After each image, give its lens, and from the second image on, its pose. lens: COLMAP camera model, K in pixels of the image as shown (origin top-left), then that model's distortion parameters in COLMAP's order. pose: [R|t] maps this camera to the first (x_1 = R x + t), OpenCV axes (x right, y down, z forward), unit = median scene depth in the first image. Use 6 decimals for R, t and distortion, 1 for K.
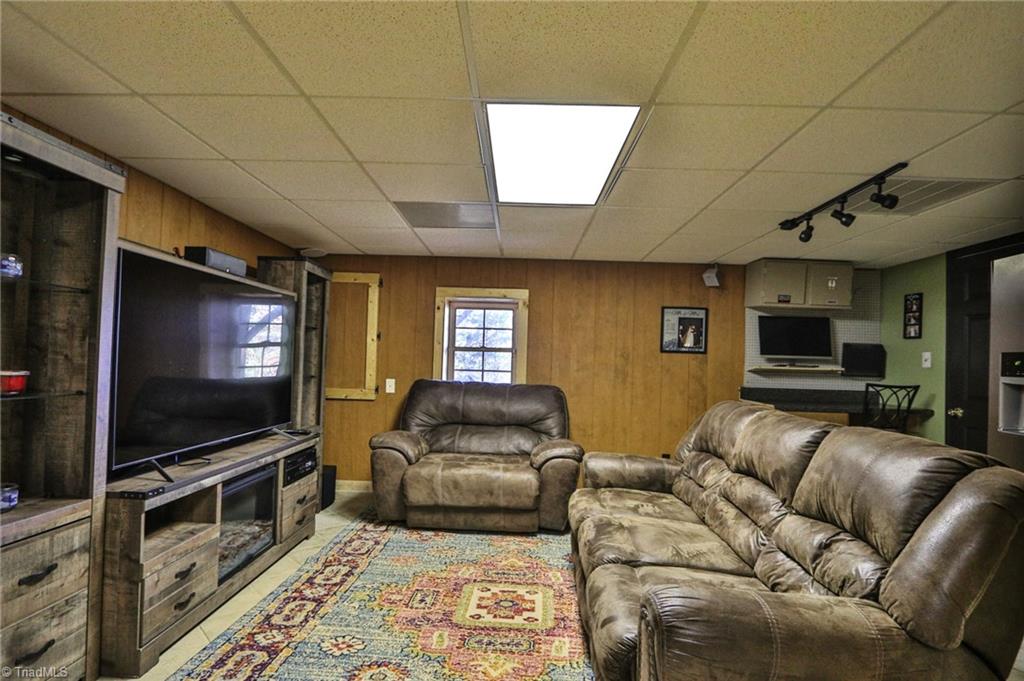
lens RADIAL K [[522.5, 0, 509.9], [0, 522.5, 354.5], [0, 0, 1]] dist [-0.011580, 0.000261]
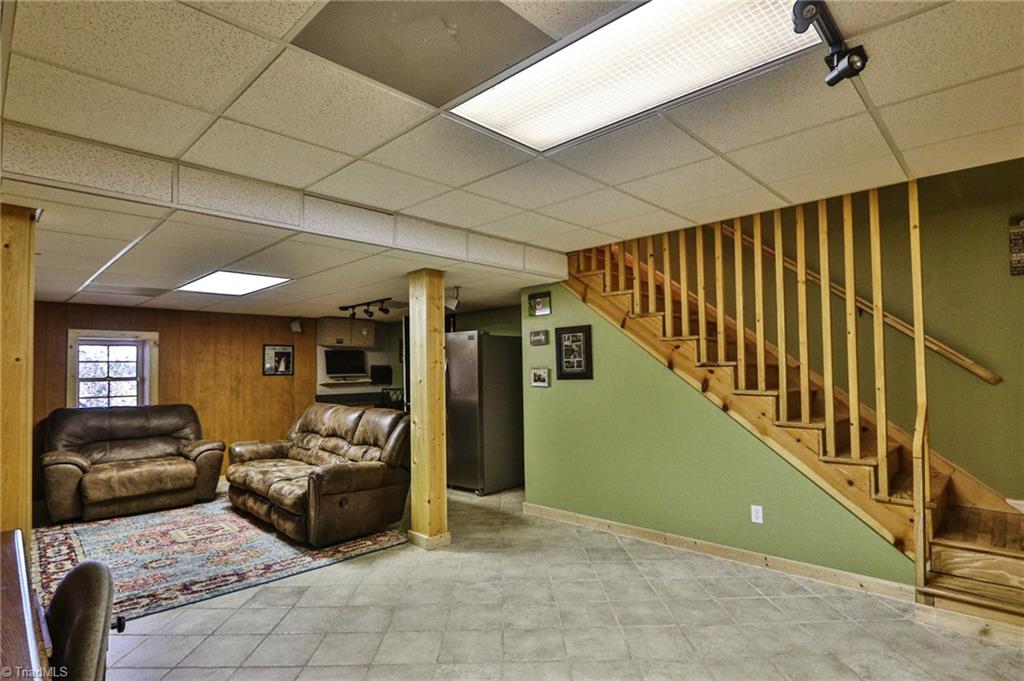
lens RADIAL K [[522.5, 0, 509.9], [0, 522.5, 354.5], [0, 0, 1]] dist [-0.011580, 0.000261]
pose [[0.678451, -0.017773, 0.734431, -0.388064], [0.025184, 0.999682, 0.000927, -0.057530], [-0.734214, 0.017867, 0.678683, -0.628360]]
